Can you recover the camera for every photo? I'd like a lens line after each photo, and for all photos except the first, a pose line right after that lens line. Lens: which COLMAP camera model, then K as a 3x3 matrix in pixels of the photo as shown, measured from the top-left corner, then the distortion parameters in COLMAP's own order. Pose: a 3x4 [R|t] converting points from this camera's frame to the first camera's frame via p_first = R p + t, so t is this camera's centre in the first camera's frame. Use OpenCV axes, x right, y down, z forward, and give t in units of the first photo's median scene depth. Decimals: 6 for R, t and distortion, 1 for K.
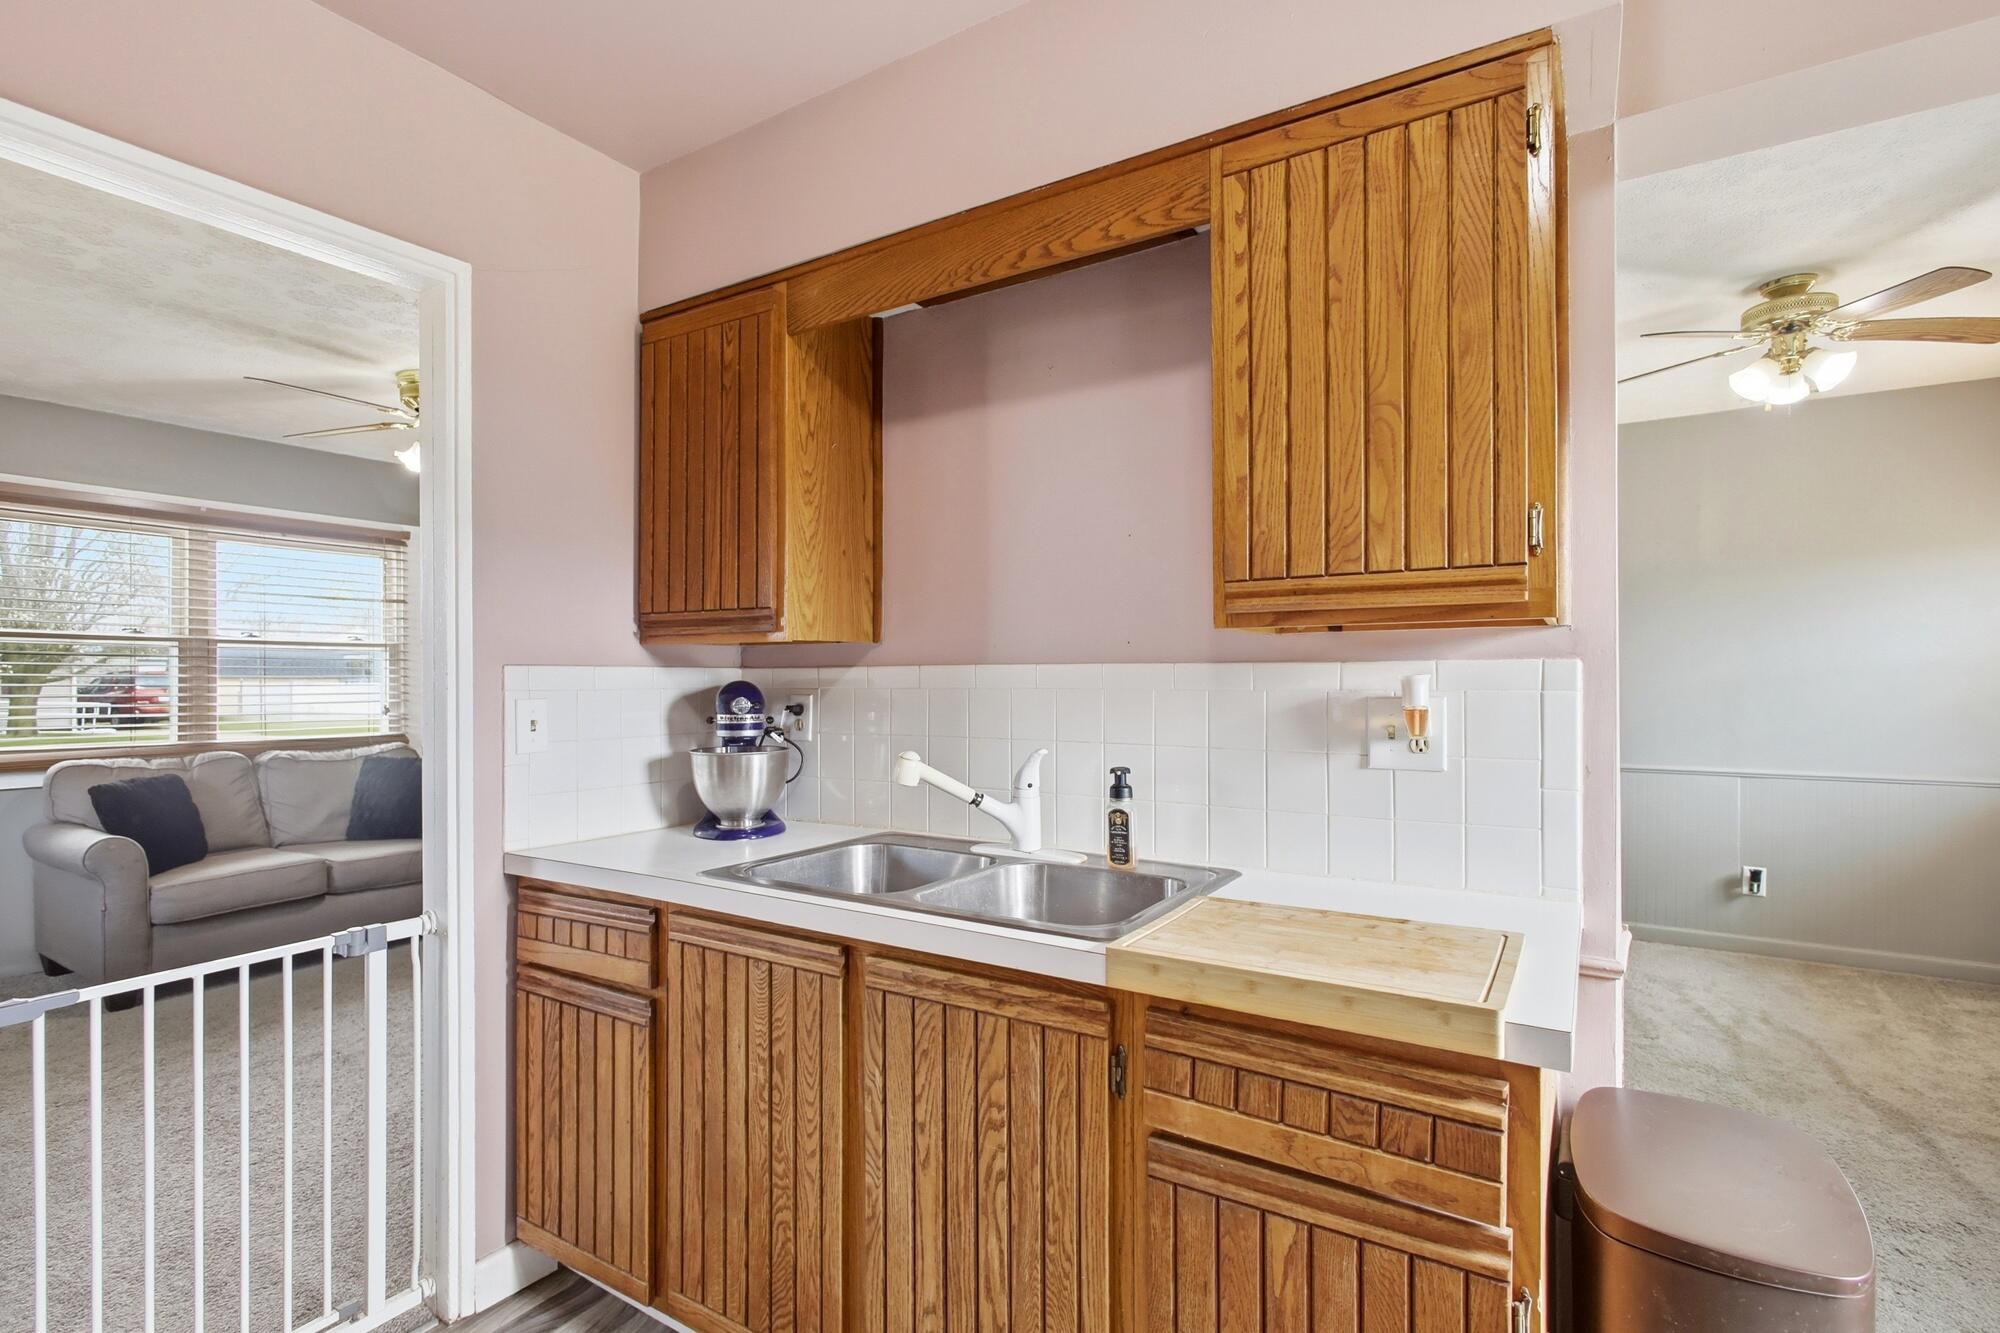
lens RADIAL K [[945.0, 0, 993.4], [0, 945.0, 680.9], [0, 0, 1]] dist [-0.000779, -0.000918]
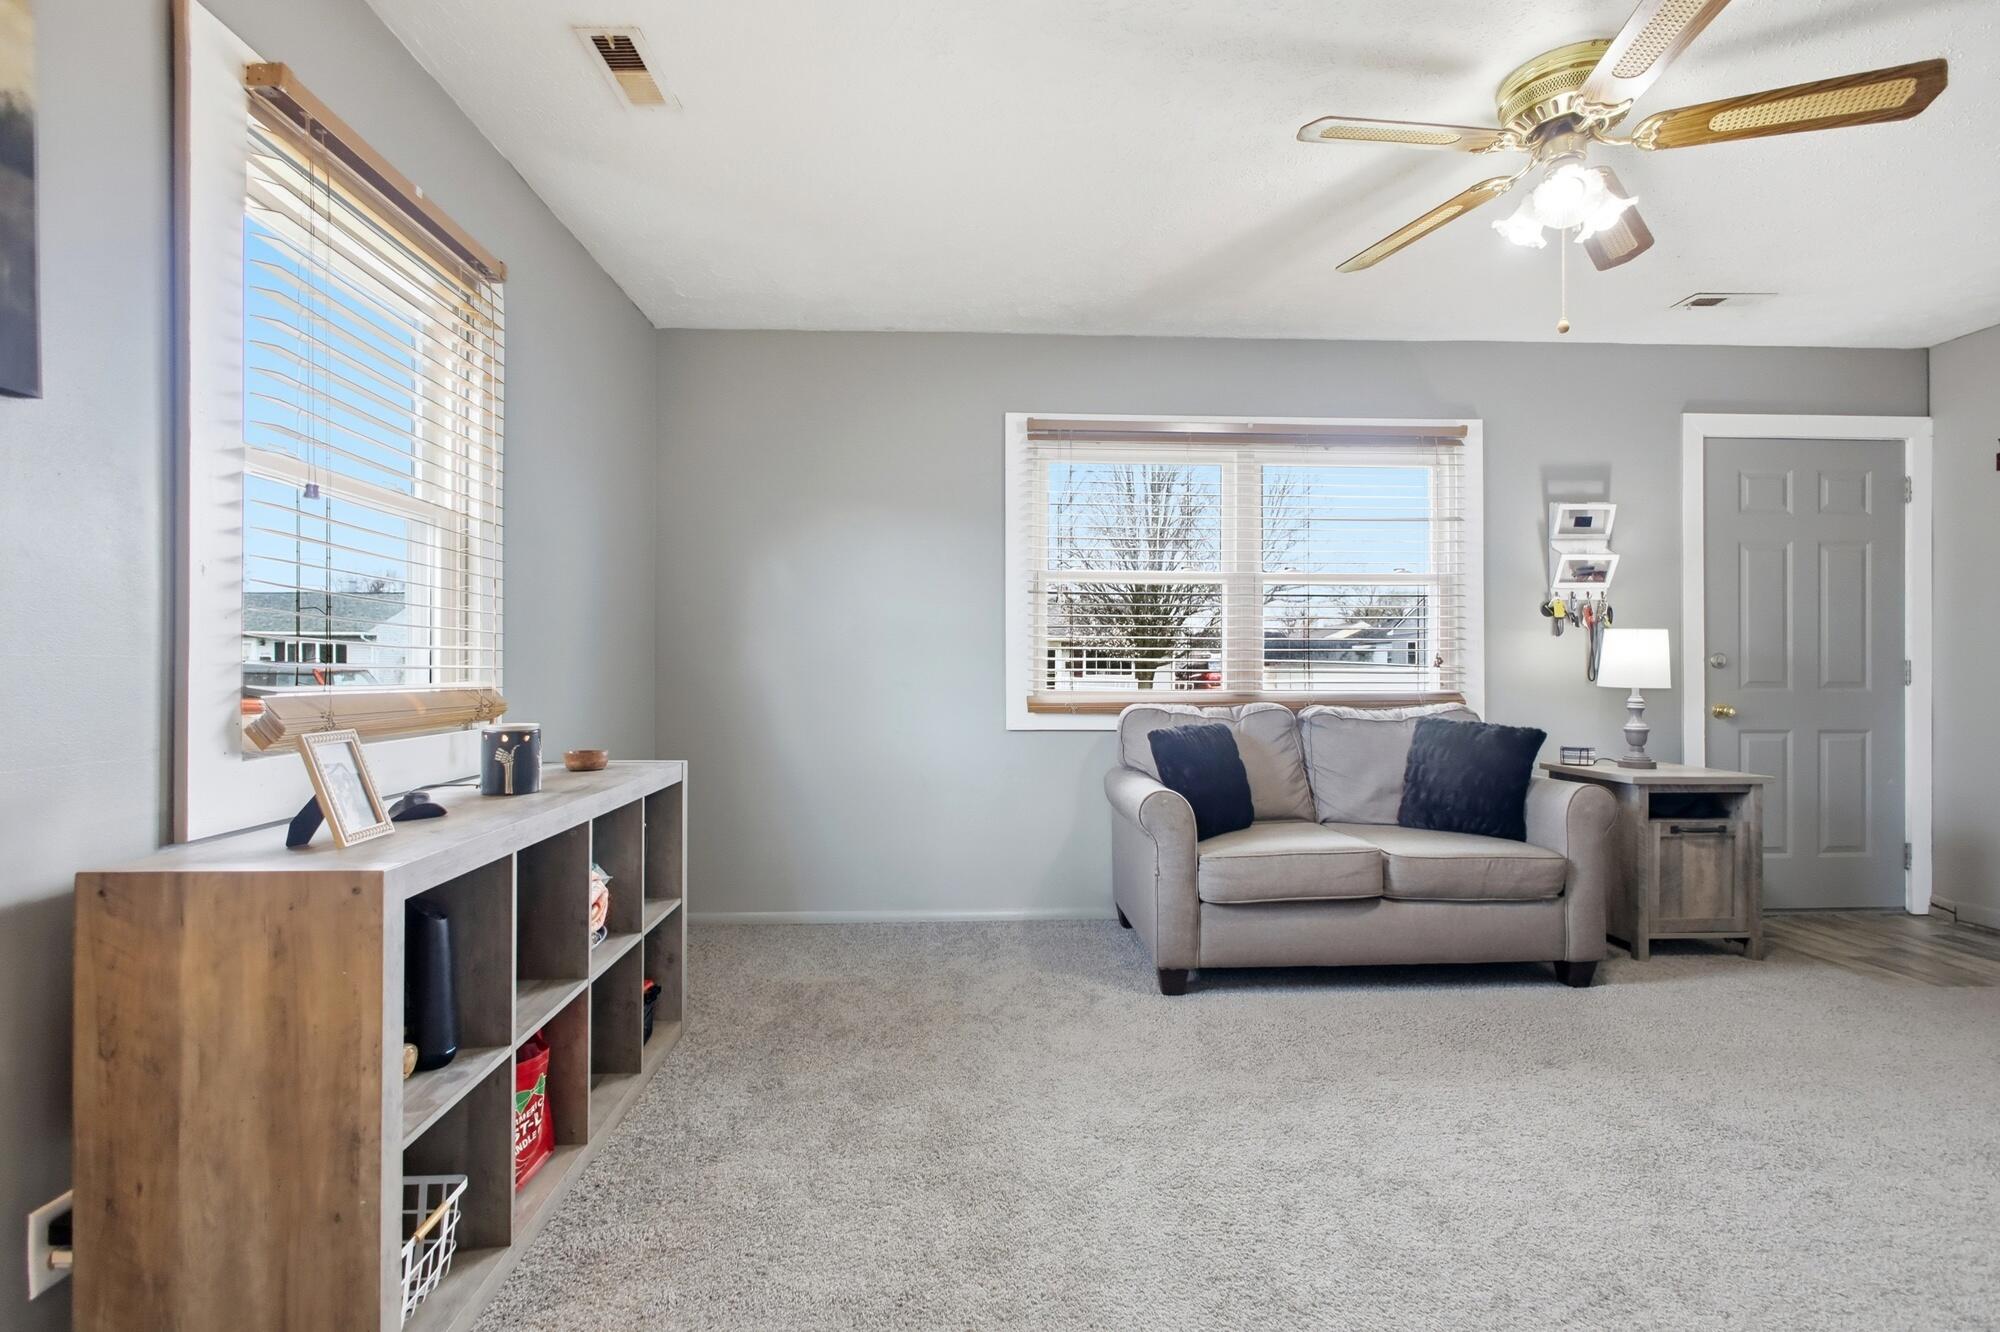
lens RADIAL K [[945.0, 0, 1016.1], [0, 945.0, 658.6], [0, 0, 1]] dist [-0.000779, -0.000918]
pose [[0.588088, -0.007354, -0.808763, -0.442140], [-0.003994, 0.999920, -0.011997, 0.079019], [0.808787, 0.010285, 0.588012, 0.535073]]
